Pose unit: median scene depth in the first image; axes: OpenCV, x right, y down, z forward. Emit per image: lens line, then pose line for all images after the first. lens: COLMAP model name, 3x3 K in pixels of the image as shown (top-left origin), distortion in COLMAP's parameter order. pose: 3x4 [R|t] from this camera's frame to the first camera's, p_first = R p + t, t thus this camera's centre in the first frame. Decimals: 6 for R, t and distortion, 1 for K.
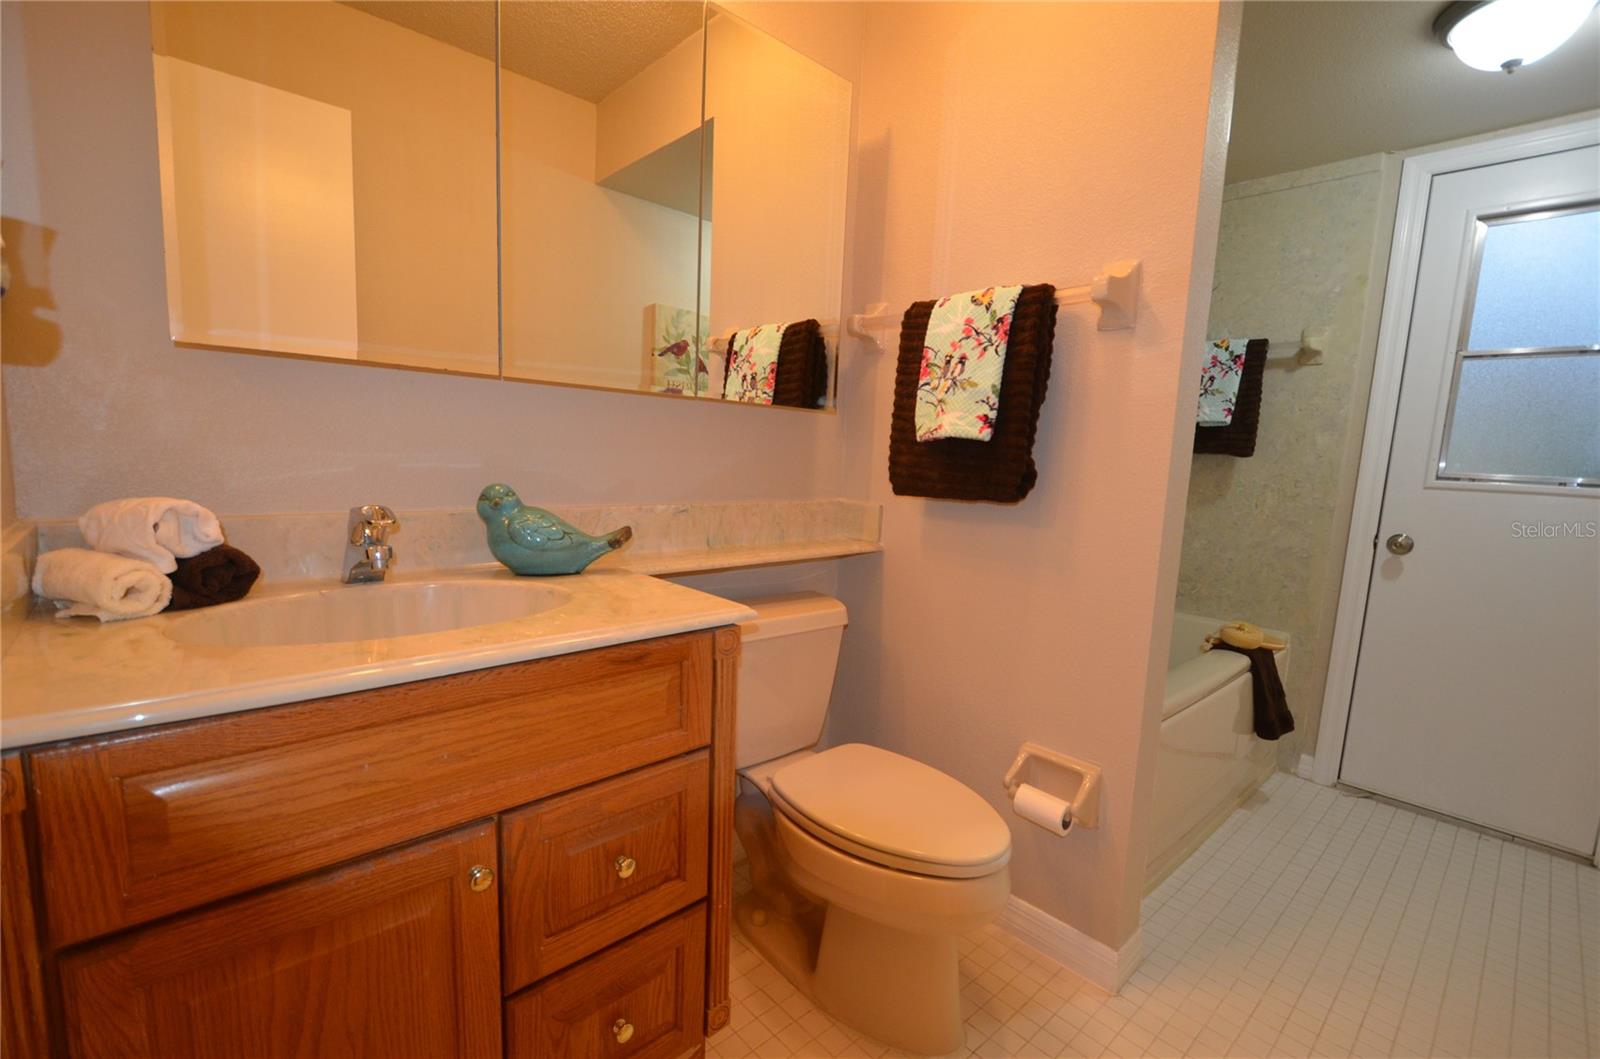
lens RADIAL K [[693.8, 0, 798.0], [0, 693.8, 527.6], [0, 0, 1]] dist [0.005092, 0.000129]
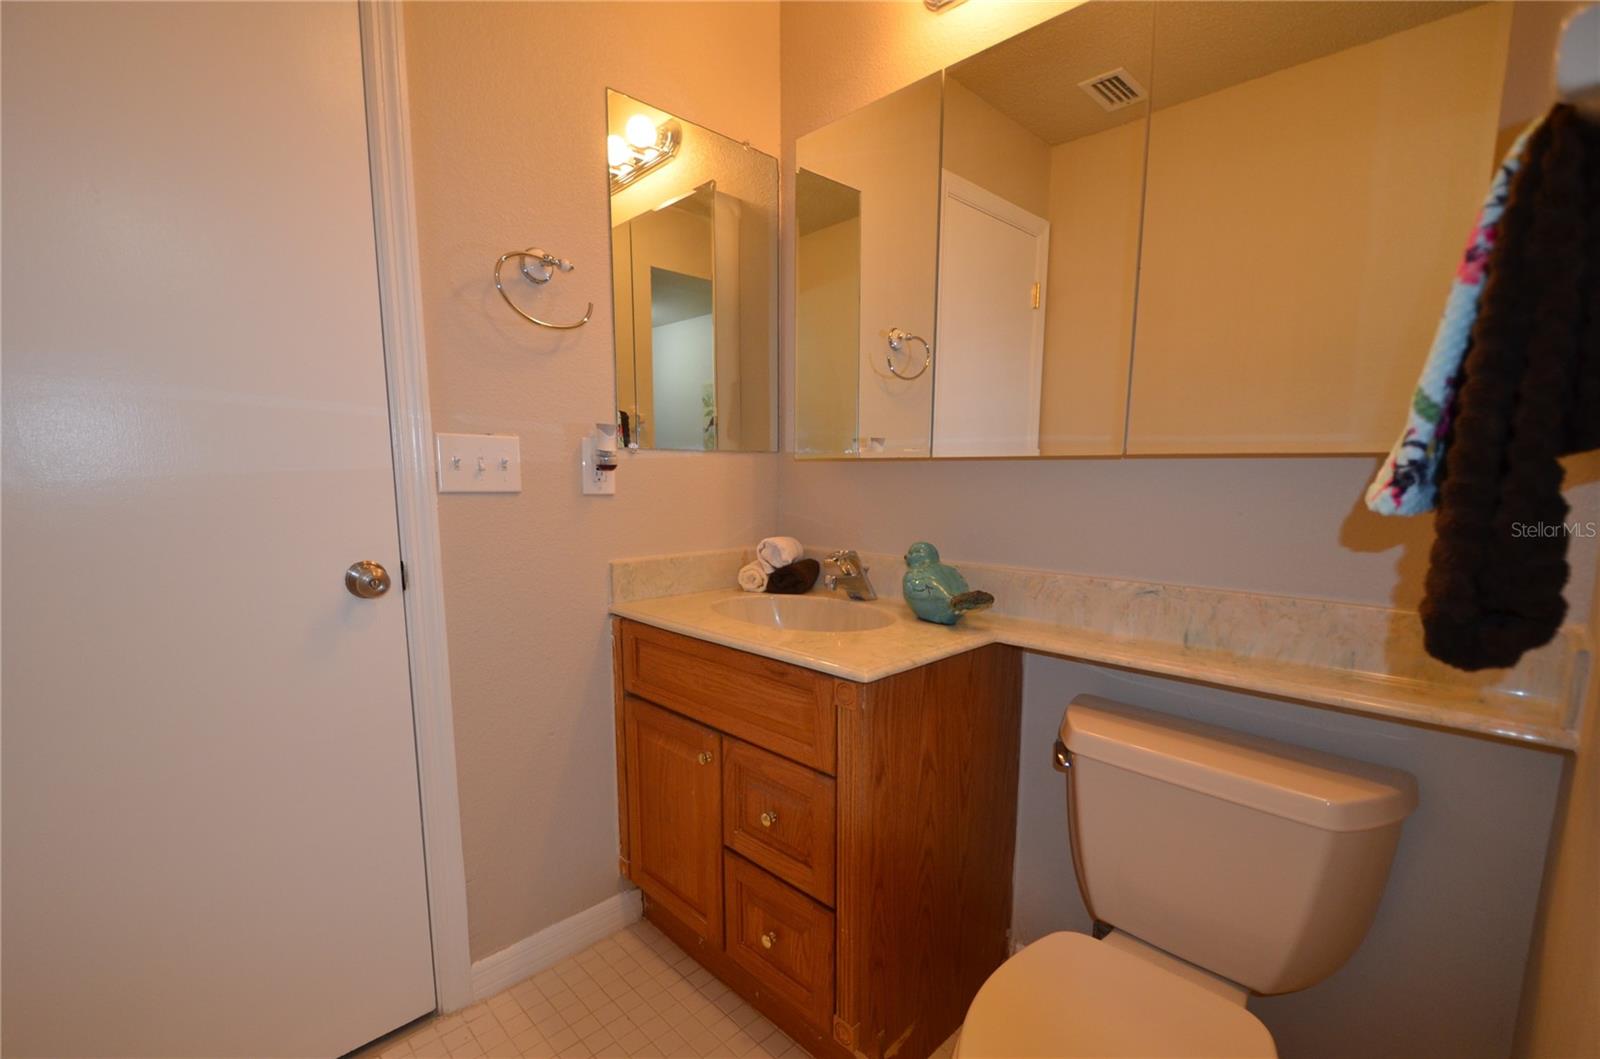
lens RADIAL K [[693.8, 0, 797.7], [0, 693.8, 539.4], [0, 0, 1]] dist [0.005092, 0.000129]
pose [[0.040139, 0.057462, -0.997540, 1.052821], [-0.104561, 0.993105, 0.052999, -0.141263], [0.993708, 0.102176, 0.045870, 0.890859]]
